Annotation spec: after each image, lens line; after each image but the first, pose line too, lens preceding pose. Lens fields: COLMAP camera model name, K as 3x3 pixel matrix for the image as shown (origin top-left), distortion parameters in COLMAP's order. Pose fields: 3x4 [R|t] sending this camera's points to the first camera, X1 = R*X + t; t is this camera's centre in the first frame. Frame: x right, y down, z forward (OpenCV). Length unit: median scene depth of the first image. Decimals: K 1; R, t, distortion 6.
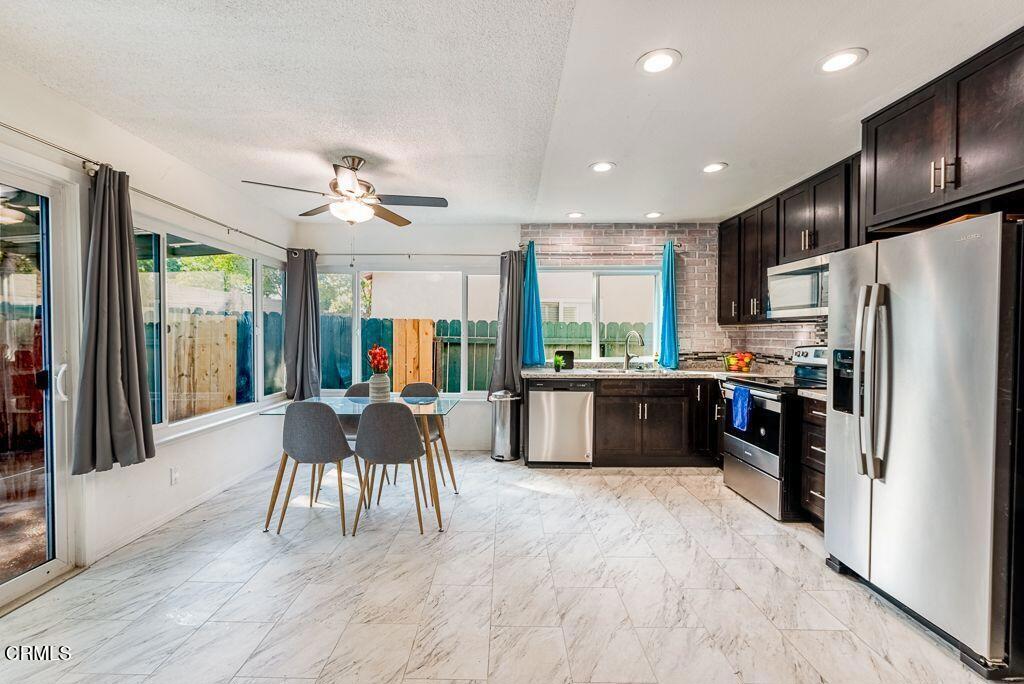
lens RADIAL K [[451.8, 0, 512.0], [0, 451.8, 342.0], [0, 0, 1]] dist [0.000518, 0.000029]
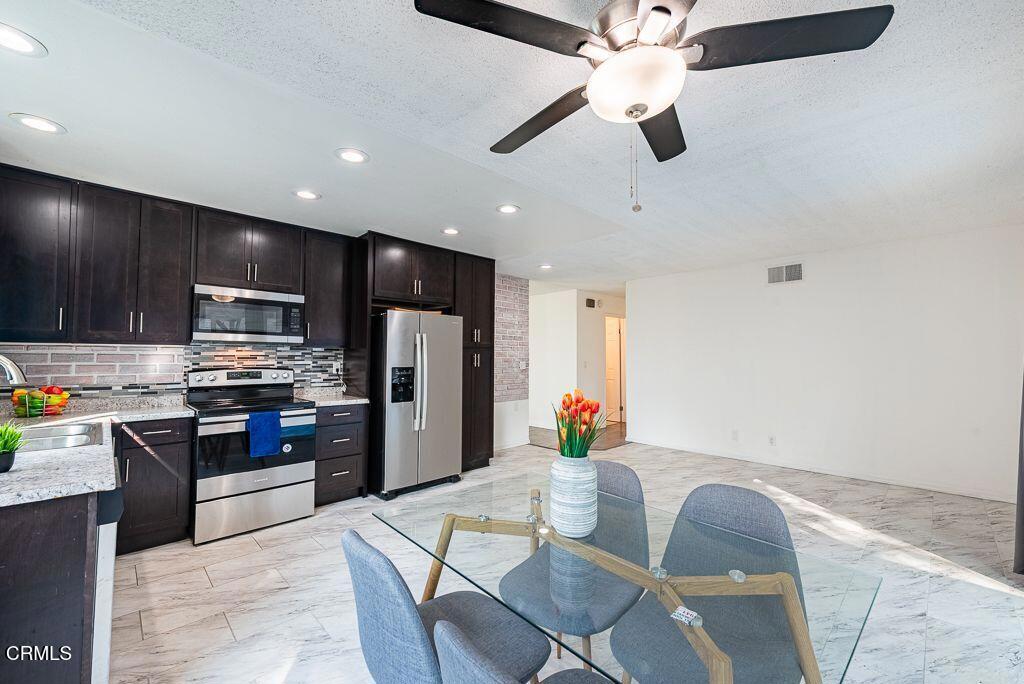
lens RADIAL K [[422.0, 0, 512.0], [0, 422.0, 342.0], [0, 0, 1]] dist [0.000496, 0.000000]
pose [[-0.679794, 0.009027, 0.733348, -0.473640], [0.003224, 0.999951, -0.009321, -0.039802], [-0.733396, -0.003972, -0.679790, 1.105590]]
